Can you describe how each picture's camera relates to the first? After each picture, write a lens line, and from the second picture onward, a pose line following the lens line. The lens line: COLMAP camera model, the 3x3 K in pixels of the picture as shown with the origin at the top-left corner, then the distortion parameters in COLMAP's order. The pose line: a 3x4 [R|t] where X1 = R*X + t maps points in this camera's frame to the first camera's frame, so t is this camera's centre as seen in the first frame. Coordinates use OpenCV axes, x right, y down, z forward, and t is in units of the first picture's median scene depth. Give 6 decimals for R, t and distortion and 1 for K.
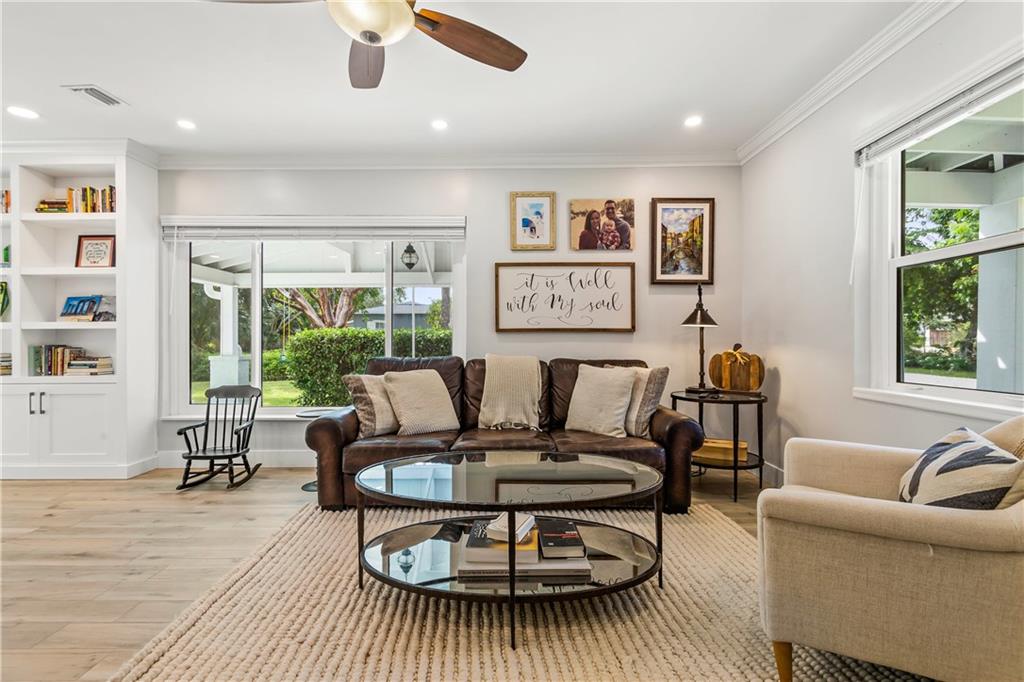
lens RADIAL K [[480.8, 0, 499.5], [0, 480.8, 341.2], [0, 0, 1]] dist [0.019388, -0.008189]
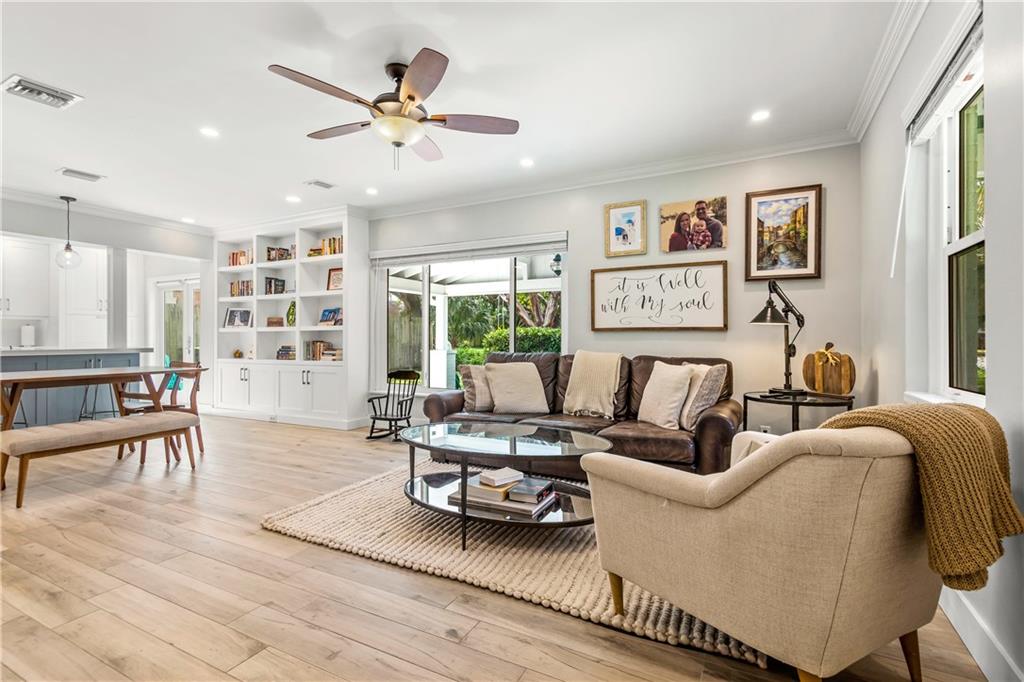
lens RADIAL K [[484.5, 0, 506.1], [0, 484.5, 338.1], [0, 0, 1]] dist [0.025784, -0.010099]
pose [[0.886231, 0.001684, -0.463241, 0.346711], [-0.002810, 0.999995, -0.001742, 0.000060], [0.463236, 0.002846, 0.886230, -0.101228]]
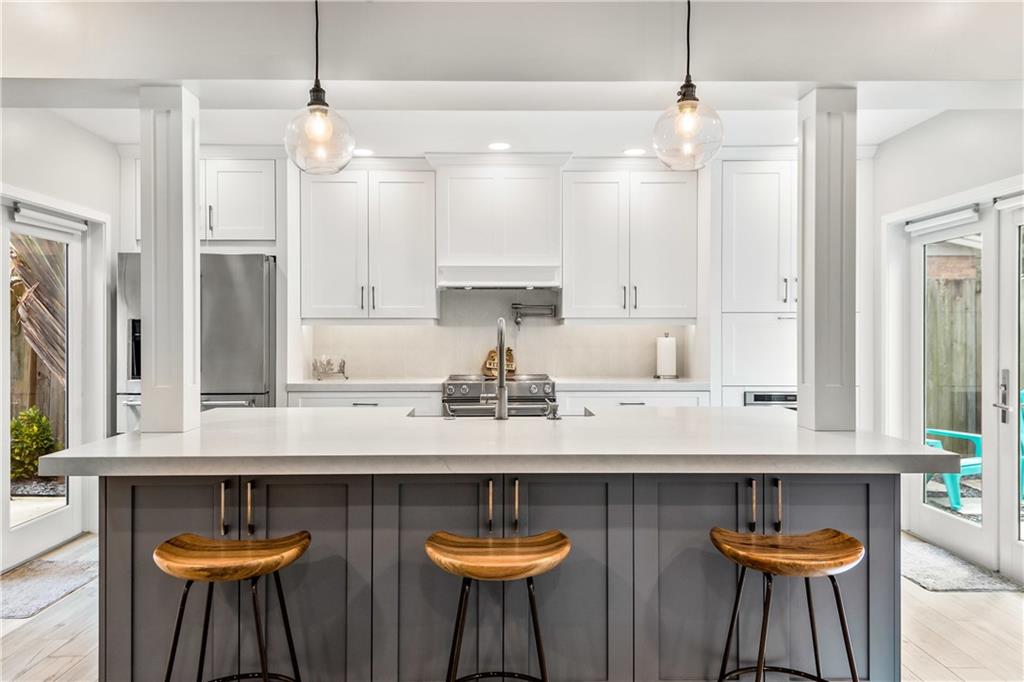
lens RADIAL K [[711.0, 0, 507.2], [0, 711.0, 335.8], [0, 0, 1]] dist [0.032067, -0.001748]
pose [[0.024138, 0.012222, -0.999634, -0.772381], [-0.006973, 0.999903, 0.012056, -0.061389], [0.999684, 0.006679, 0.024221, 0.376442]]
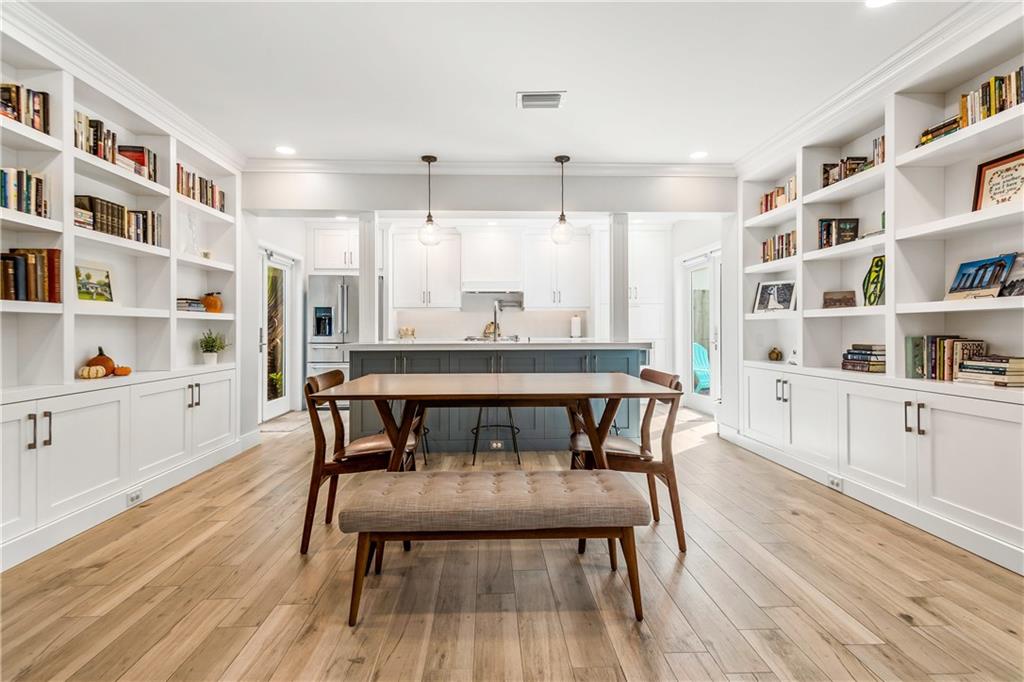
lens RADIAL K [[491.9, 0, 511.4], [0, 491.9, 325.4], [0, 0, 1]] dist [0.014394, -0.001196]
pose [[0.059264, -0.005980, -0.998224, -0.253615], [-0.003635, 0.999974, -0.006207, 0.000277], [0.998236, 0.003997, 0.059241, 0.355540]]
